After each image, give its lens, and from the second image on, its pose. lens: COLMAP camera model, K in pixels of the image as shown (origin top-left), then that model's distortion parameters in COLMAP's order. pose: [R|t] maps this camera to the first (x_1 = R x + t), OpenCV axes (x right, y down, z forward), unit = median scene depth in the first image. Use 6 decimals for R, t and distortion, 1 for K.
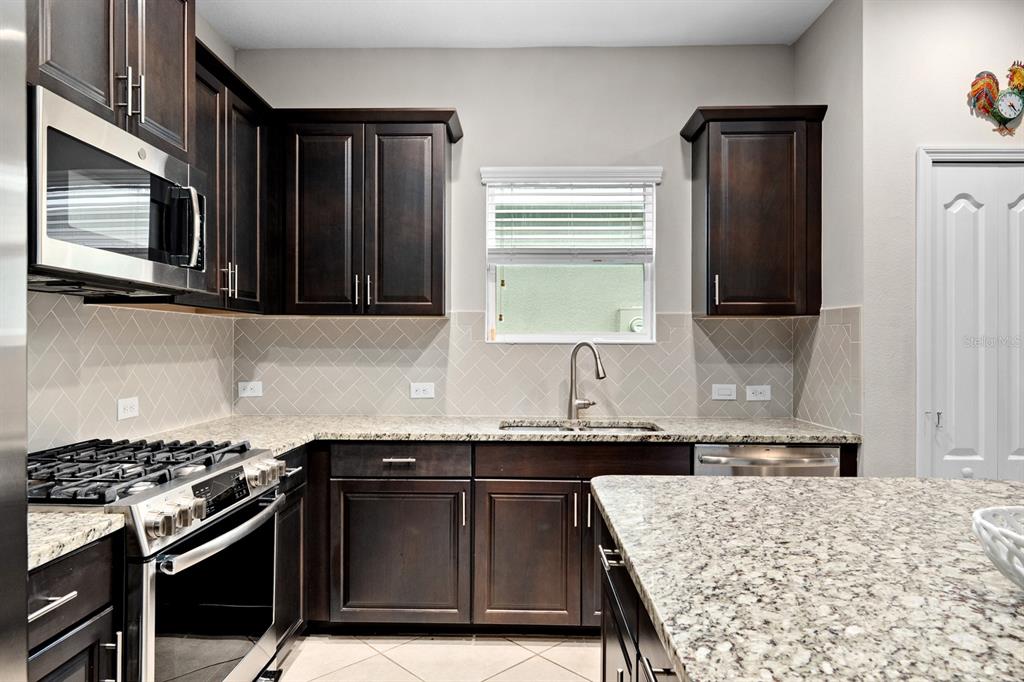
lens RADIAL K [[632.5, 0, 511.9], [0, 632.5, 343.8], [0, 0, 1]] dist [0.000772, 0.000771]
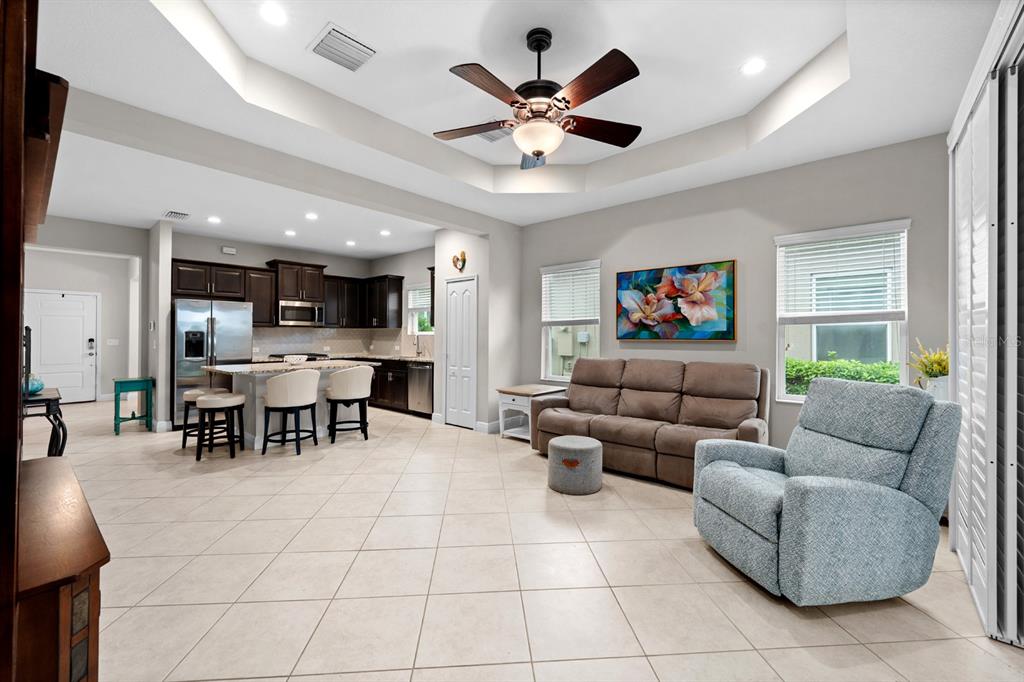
lens RADIAL K [[412.9, 0, 507.7], [0, 412.9, 334.1], [0, 0, 1]] dist [0.003011, -0.000357]
pose [[0.770121, -0.005751, -0.637872, 2.140349], [0.002698, 0.999980, -0.005758, 0.008824], [0.637892, 0.002713, 0.770121, -0.488218]]
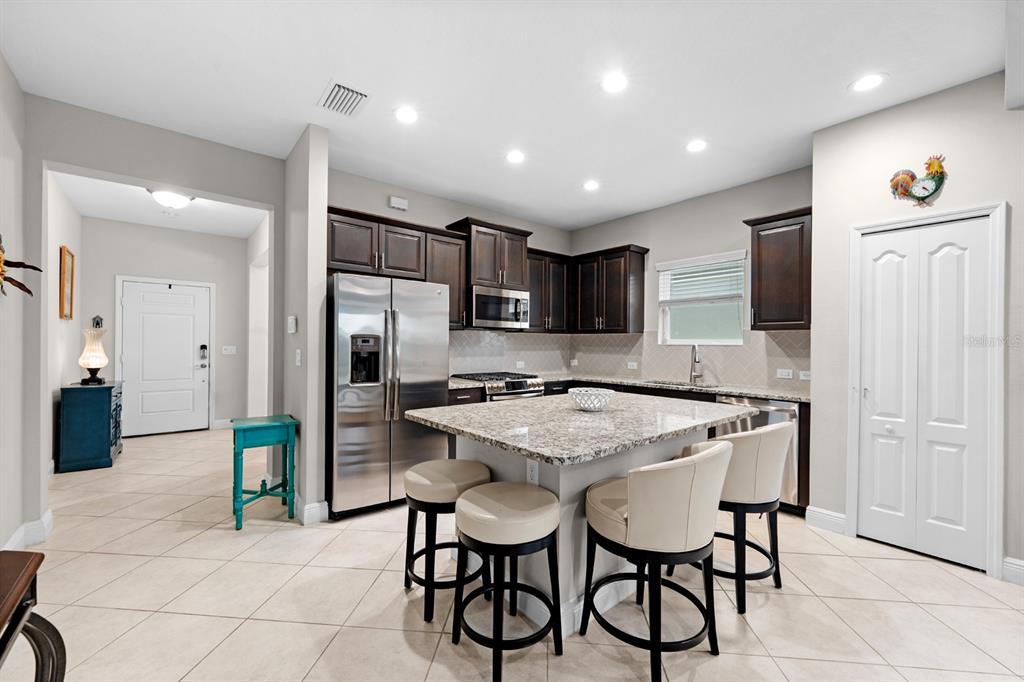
lens RADIAL K [[412.9, 0, 513.5], [0, 412.9, 345.4], [0, 0, 1]] dist [0.003011, -0.000357]
pose [[0.662183, 0.005010, -0.749325, 0.783385], [-0.008158, 0.999967, -0.000524, 0.005591], [0.749298, 0.006460, 0.662202, -0.339256]]
